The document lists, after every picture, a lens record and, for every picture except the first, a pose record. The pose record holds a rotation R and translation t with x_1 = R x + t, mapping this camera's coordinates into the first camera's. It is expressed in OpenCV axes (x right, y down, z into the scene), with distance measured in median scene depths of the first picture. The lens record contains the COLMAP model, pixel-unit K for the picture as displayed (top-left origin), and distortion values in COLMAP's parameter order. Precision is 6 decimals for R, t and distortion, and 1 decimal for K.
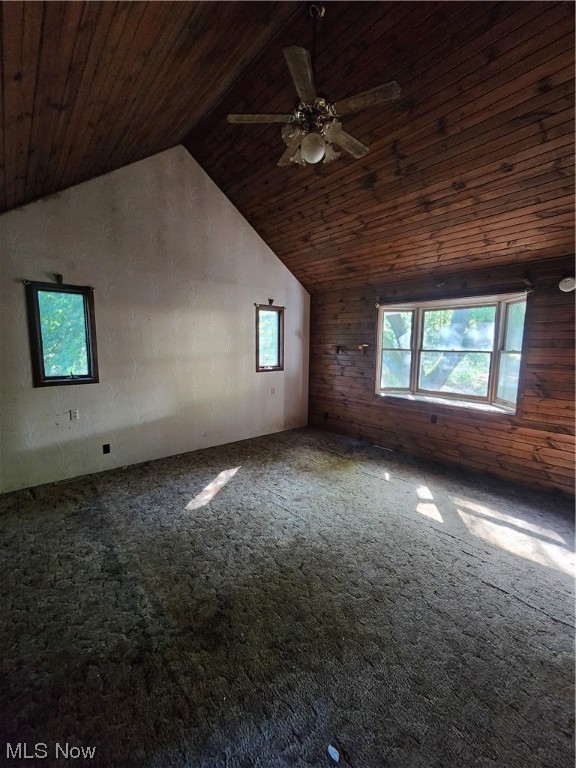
lens RADIAL K [[317.0, 0, 284.8], [0, 317.0, 383.1], [0, 0, 1]] dist [-0.000729, 0.000614]
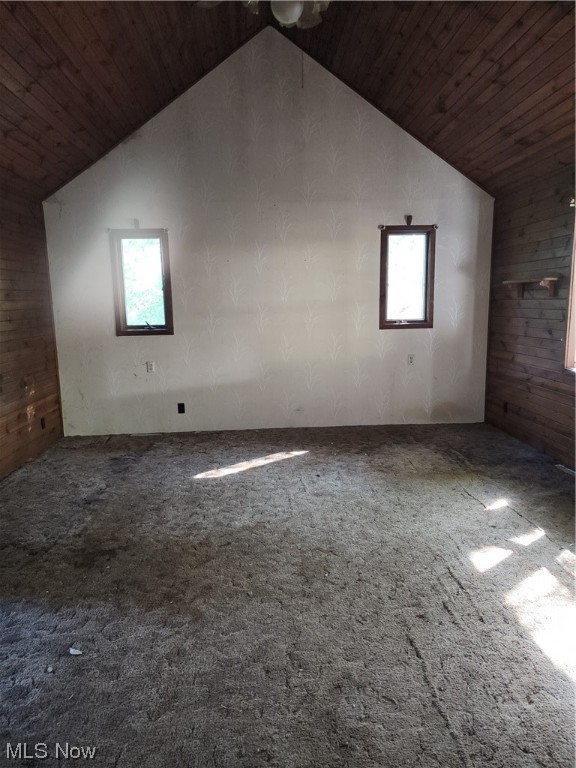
lens RADIAL K [[512.5, 0, 294.9], [0, 512.5, 381.0], [0, 0, 1]] dist [0.060840, -0.026756]
pose [[0.799547, 0.067670, -0.596779, 0.571422], [-0.048460, 0.997661, 0.048201, 0.043438], [0.598645, -0.009619, 0.800956, 0.018970]]
